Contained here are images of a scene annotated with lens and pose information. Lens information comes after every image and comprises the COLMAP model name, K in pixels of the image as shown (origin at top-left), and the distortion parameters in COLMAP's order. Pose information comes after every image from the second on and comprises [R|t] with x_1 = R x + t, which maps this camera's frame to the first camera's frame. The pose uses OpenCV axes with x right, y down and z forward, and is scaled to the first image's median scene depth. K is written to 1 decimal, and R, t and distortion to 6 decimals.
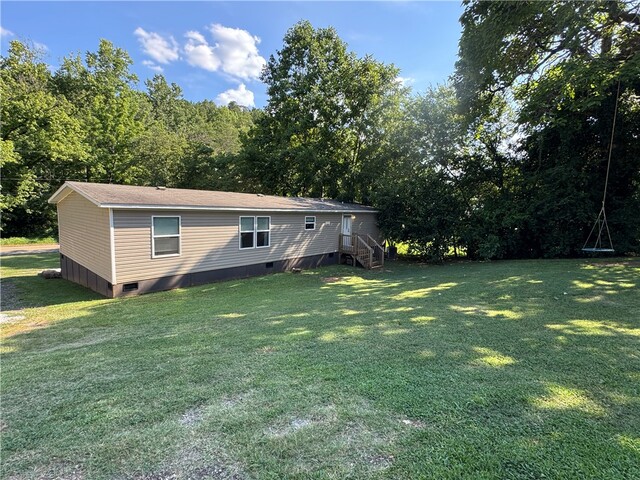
lens RADIAL K [[303.7, 0, 320.0], [0, 303.7, 240.0], [0, 0, 1]] dist [-0.002010, -0.000641]
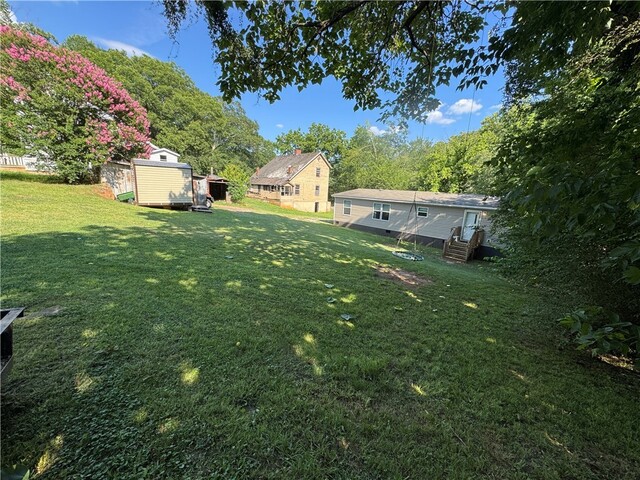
lens RADIAL K [[256.1, 0, 320.0], [0, 256.1, 240.0], [0, 0, 1]] dist [-0.007349, 0.000028]
pose [[-0.109684, 0.156218, -0.981614, 1.371681], [-0.162232, 0.971516, 0.172738, -0.066224], [0.980638, 0.178195, -0.081216, 0.750250]]
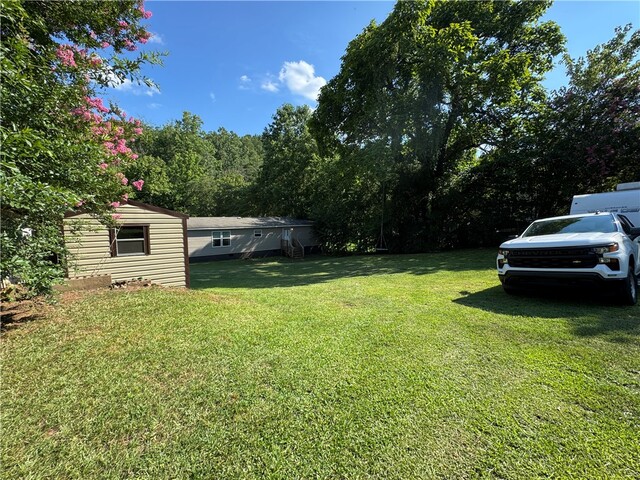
lens RADIAL K [[256.1, 0, 320.0], [0, 256.1, 240.0], [0, 0, 1]] dist [-0.007349, 0.000028]
pose [[0.982433, -0.000753, -0.186612, 0.731755], [0.001558, 0.999990, 0.004164, -0.025552], [0.186607, -0.004381, 0.982425, -0.552548]]
